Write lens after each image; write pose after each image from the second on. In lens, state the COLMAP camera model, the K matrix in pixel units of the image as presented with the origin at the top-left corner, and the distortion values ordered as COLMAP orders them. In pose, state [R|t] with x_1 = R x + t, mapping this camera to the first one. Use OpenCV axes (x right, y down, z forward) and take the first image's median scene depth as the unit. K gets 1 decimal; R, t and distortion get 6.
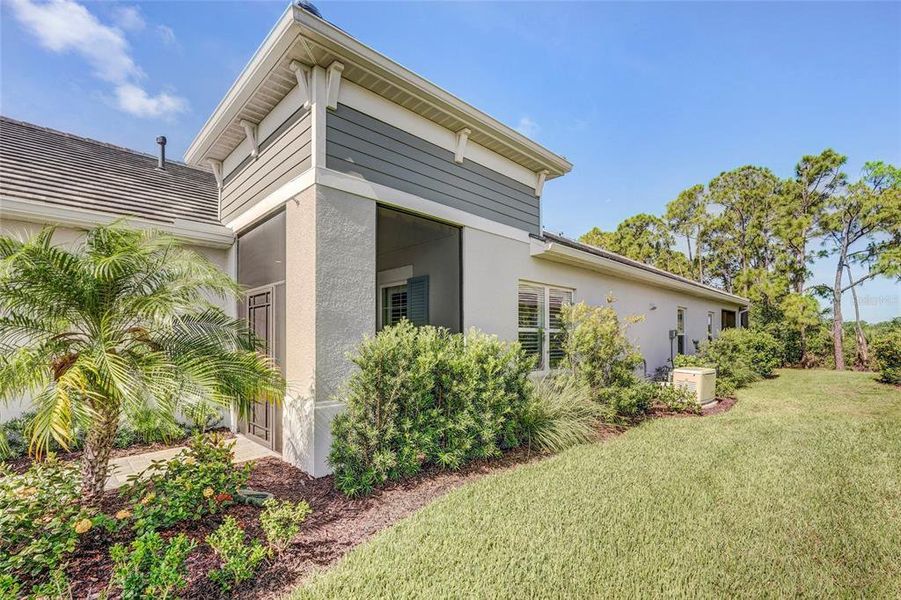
lens RADIAL K [[407.6, 0, 452.2], [0, 407.6, 344.9], [0, 0, 1]] dist [-0.002400, -0.000078]
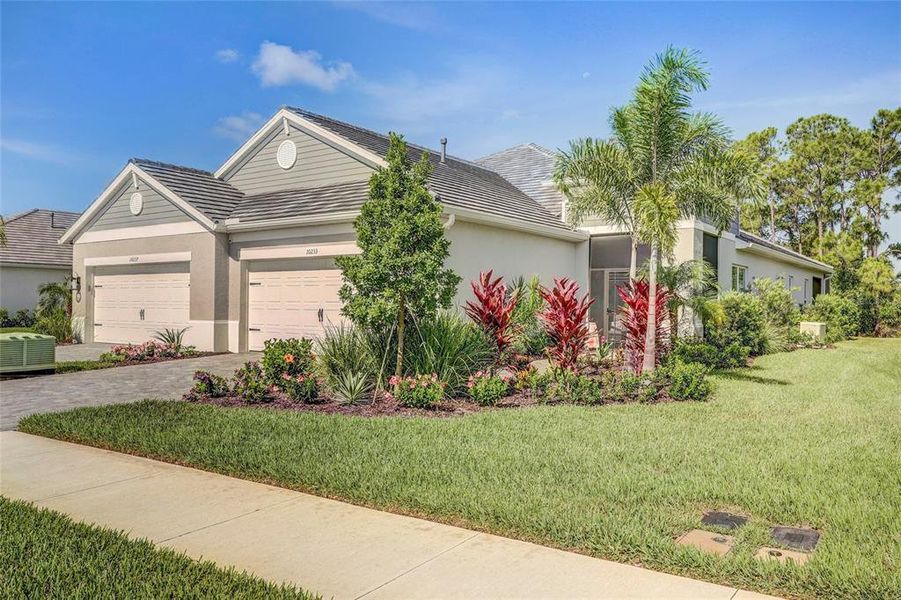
lens RADIAL K [[709.5, 0, 444.6], [0, 709.5, 312.9], [0, 0, 1]] dist [0.002199, 0.005711]
pose [[0.985587, 0.011600, 0.168769, -0.409732], [-0.011077, 0.999930, -0.004039, 0.018381], [-0.168804, 0.002111, 0.985647, -0.460663]]
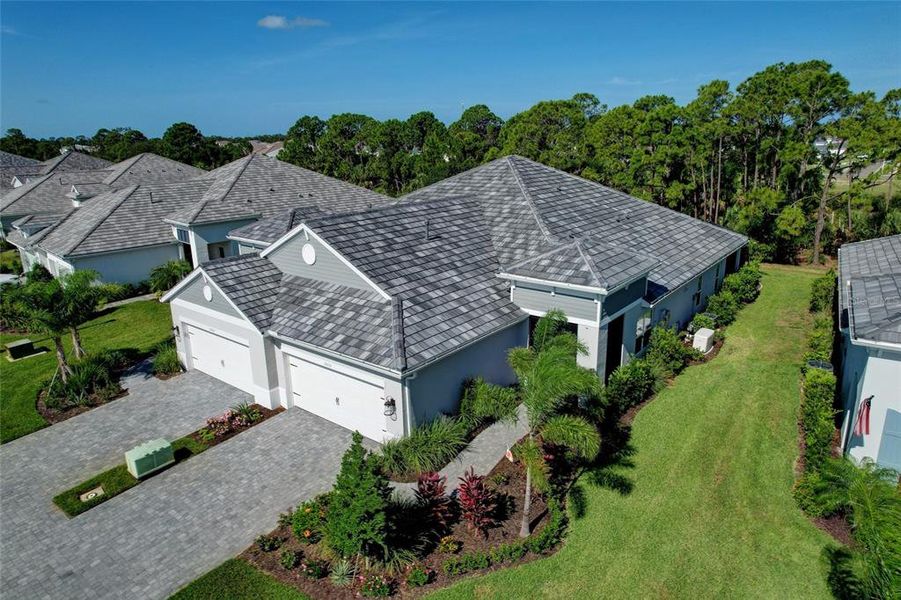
lens RADIAL K [[579.1, 0, 450.5], [0, 579.1, 300.0], [0, 0, 1]] dist [-0.083725, 0.081773]
pose [[0.992332, -0.048534, 0.113672, -0.341974], [0.016295, 0.963023, 0.268926, -0.317874], [-0.122521, -0.265012, 0.956430, -0.533697]]
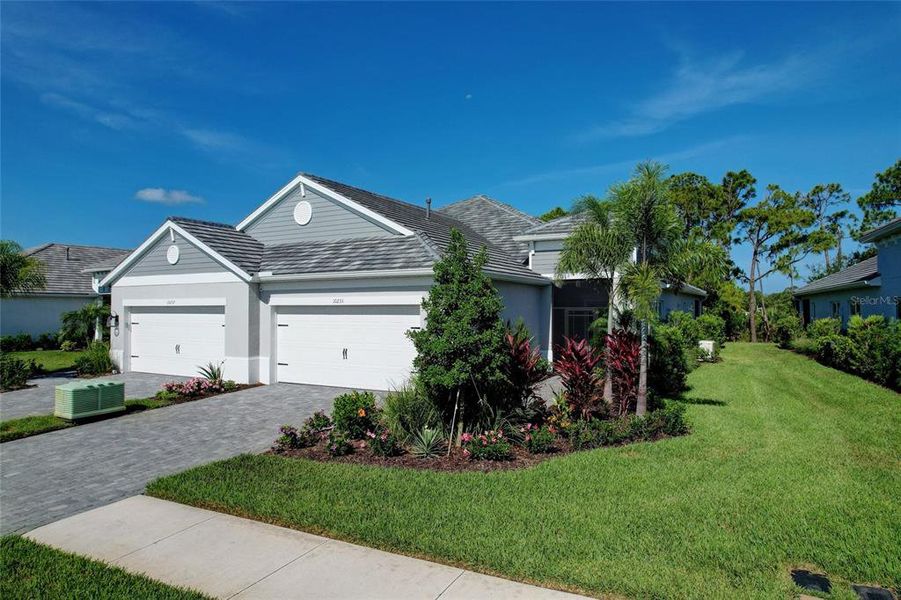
lens RADIAL K [[579.1, 0, 450.5], [0, 579.1, 300.0], [0, 0, 1]] dist [-0.083725, 0.081773]
pose [[0.956807, 0.007088, 0.290639, -0.483659], [0.001224, 0.999596, -0.028409, -0.020896], [-0.290722, 0.027538, 0.956411, -0.437942]]
